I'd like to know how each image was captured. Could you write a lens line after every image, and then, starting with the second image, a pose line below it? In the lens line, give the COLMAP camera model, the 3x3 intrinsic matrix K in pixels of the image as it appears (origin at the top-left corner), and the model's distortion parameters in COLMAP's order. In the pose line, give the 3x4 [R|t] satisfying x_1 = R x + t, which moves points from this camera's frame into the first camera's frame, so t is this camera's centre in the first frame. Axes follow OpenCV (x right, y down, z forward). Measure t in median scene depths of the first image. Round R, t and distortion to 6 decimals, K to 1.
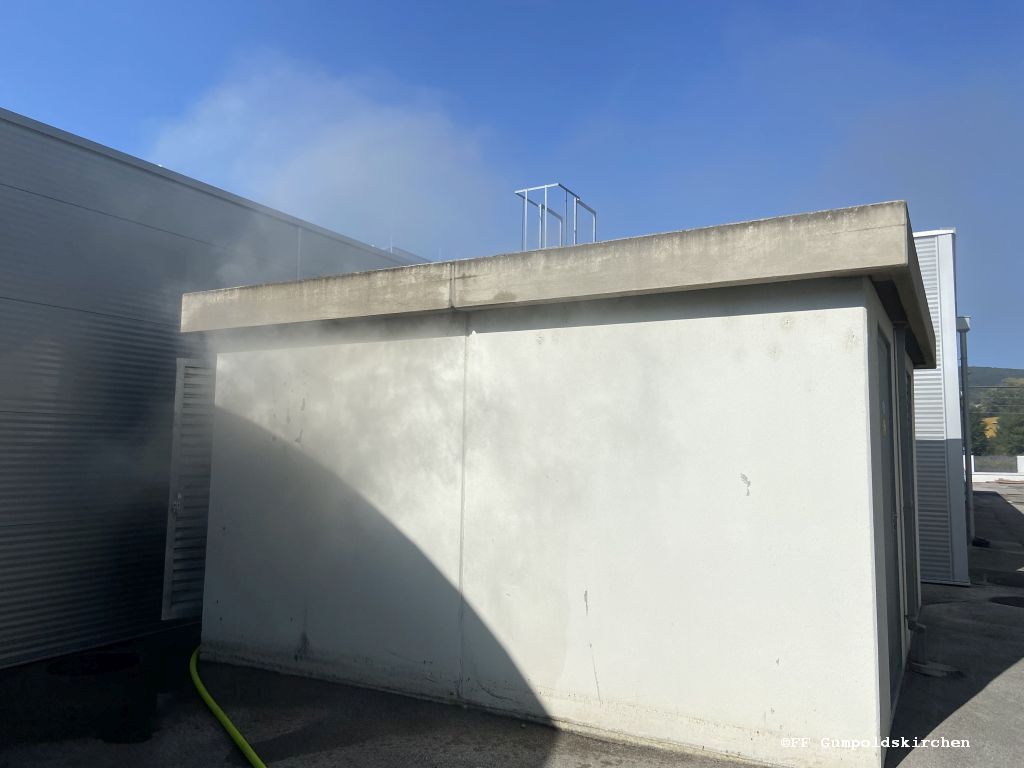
lens RADIAL K [[795.1, 0, 513.6], [0, 795.1, 376.9], [0, 0, 1]] dist [0.050421, -0.018313]
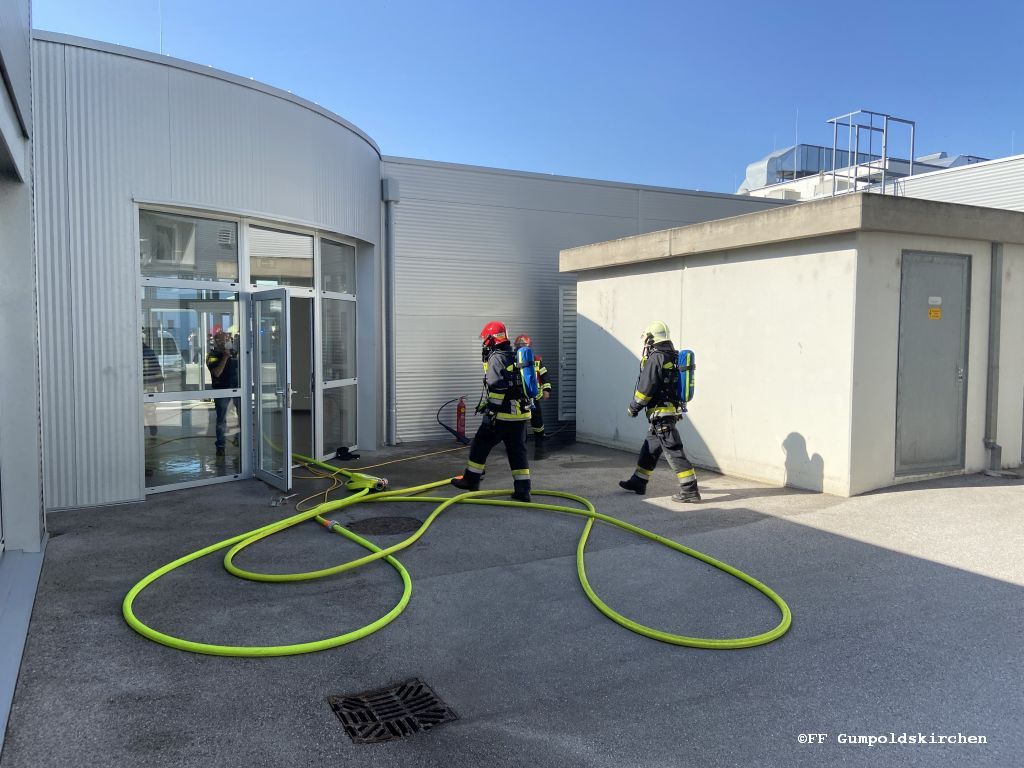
lens RADIAL K [[795.1, 0, 513.6], [0, 795.1, 383.1], [0, 0, 1]] dist [0.050421, -0.018313]
pose [[0.834318, 0.019598, -0.550935, 0.638994], [0.063390, 0.989329, 0.131188, -0.059147], [0.547627, -0.144377, 0.824173, -0.766685]]
